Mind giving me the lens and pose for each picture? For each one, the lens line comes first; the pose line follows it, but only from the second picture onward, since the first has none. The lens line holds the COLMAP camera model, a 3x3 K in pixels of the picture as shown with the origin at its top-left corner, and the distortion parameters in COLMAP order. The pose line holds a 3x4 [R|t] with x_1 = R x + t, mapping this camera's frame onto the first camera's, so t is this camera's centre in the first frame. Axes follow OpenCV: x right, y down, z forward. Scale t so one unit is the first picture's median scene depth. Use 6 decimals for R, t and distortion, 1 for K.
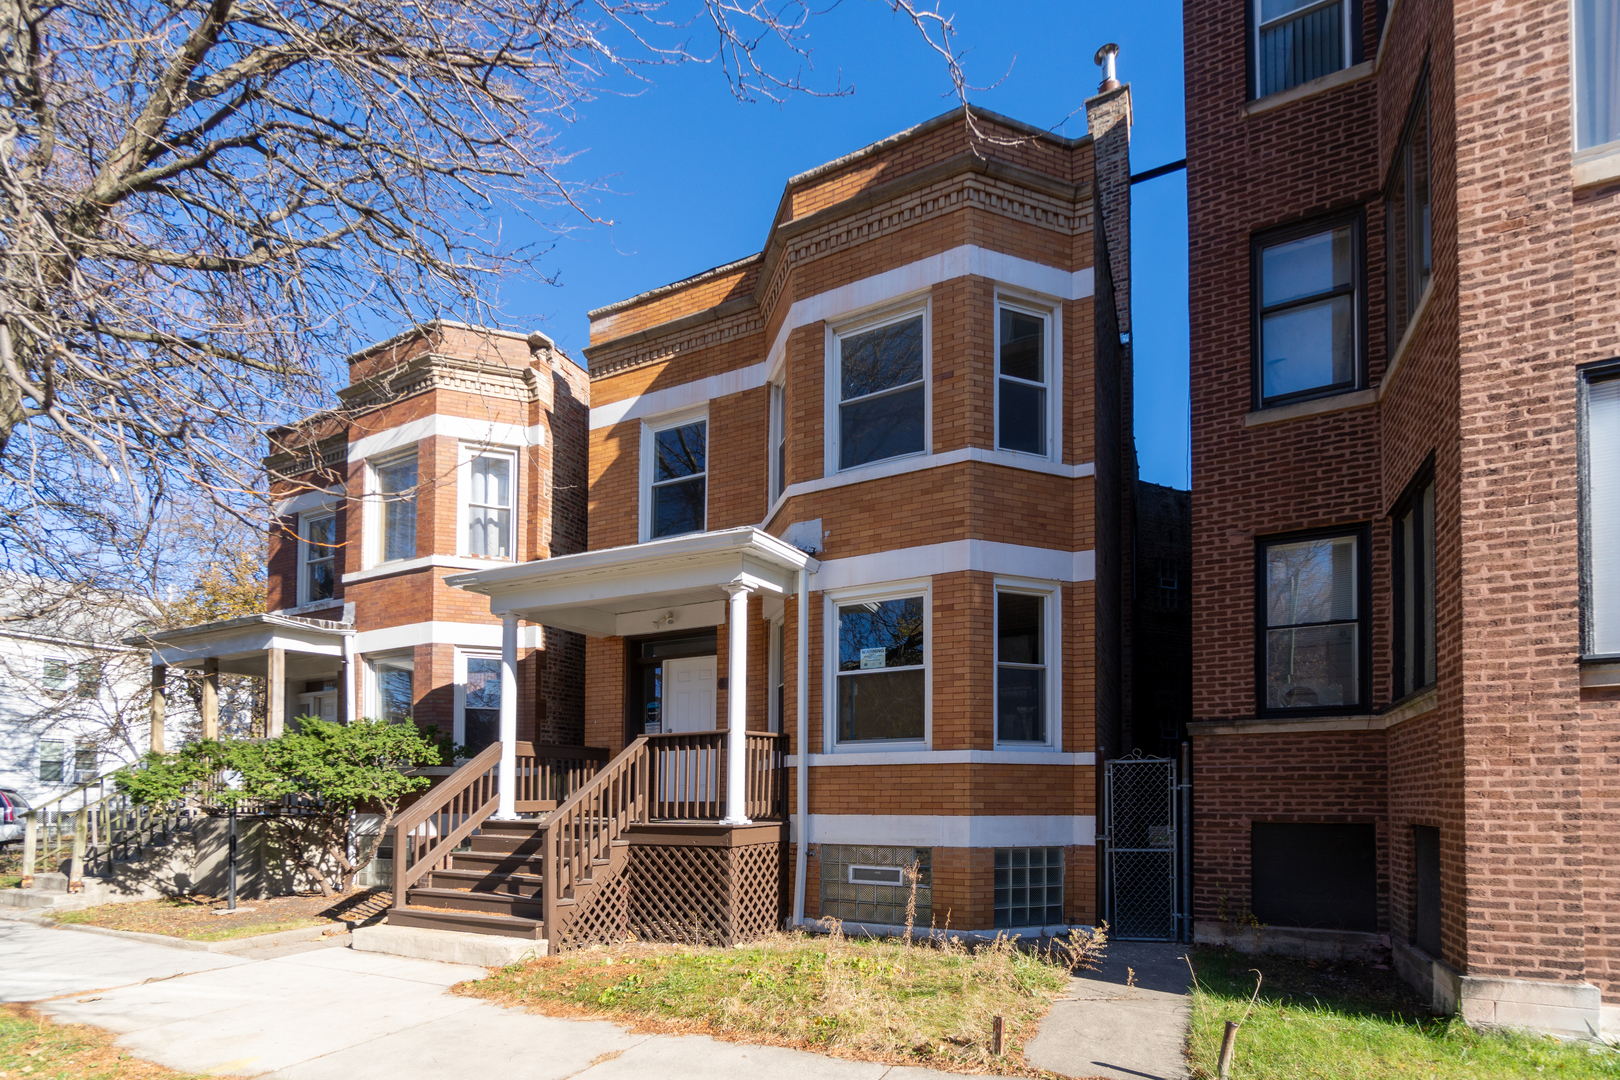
lens RADIAL K [[703.0, 0, 811.6], [0, 703.0, 547.1], [0, 0, 1]] dist [0.000639, 0.001242]
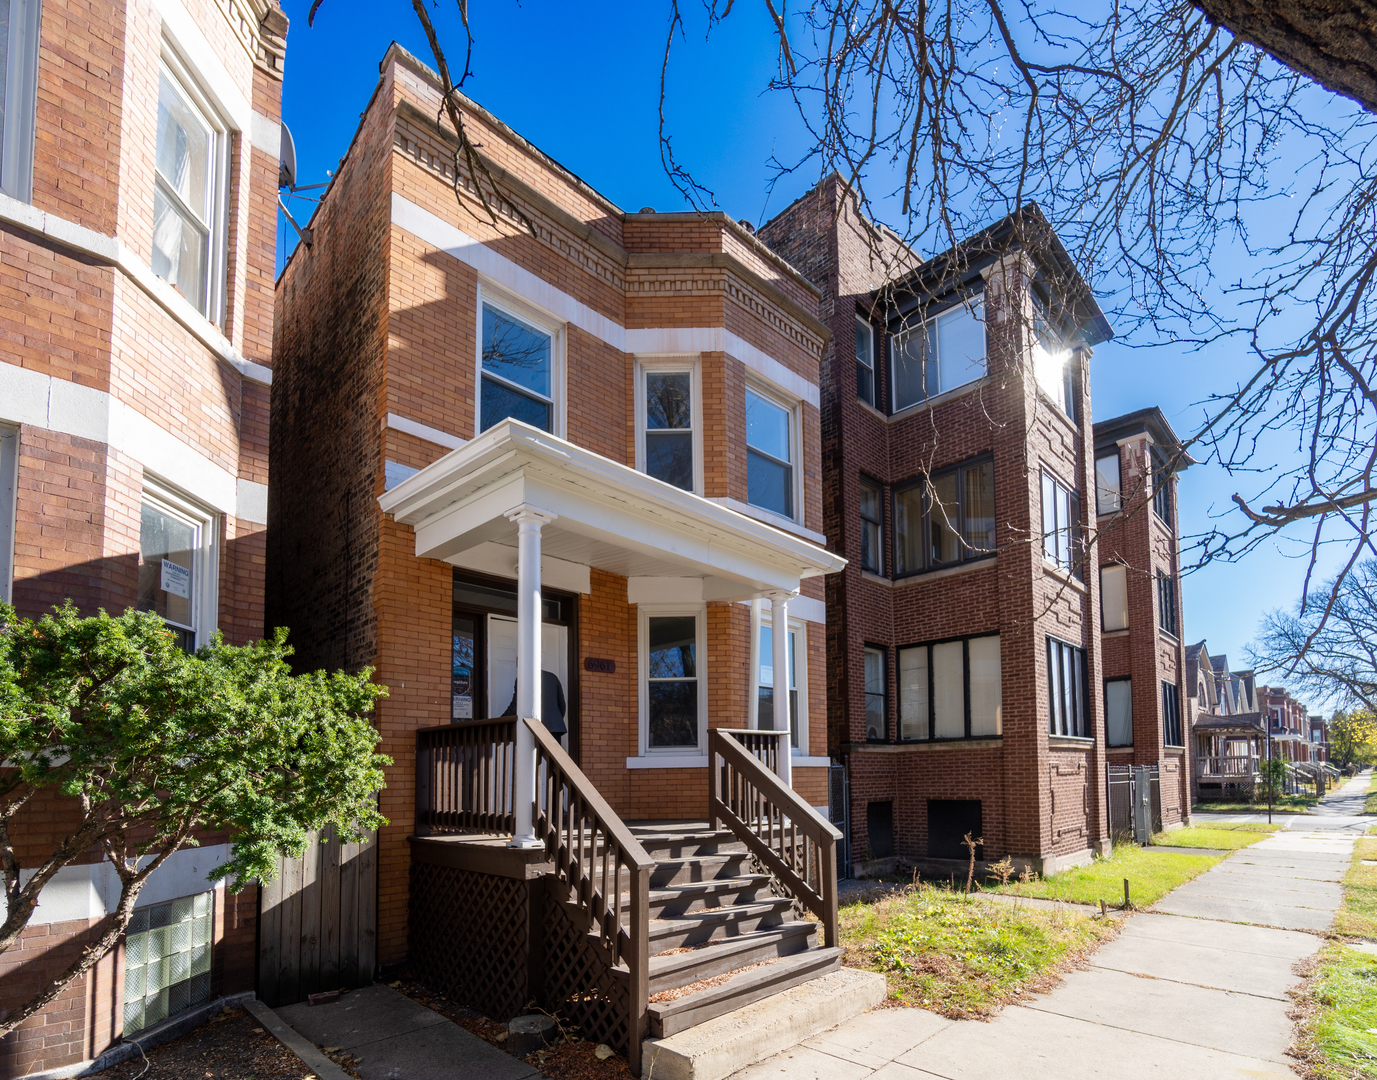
lens RADIAL K [[663.7, 0, 689.2], [0, 663.7, 539.0], [0, 0, 1]] dist [-0.000709, -0.000044]
pose [[0.332023, 0.323292, 0.886139, -0.731761], [-0.305711, 0.925606, -0.223146, 0.168576], [-0.892357, -0.196813, 0.406156, 0.499119]]
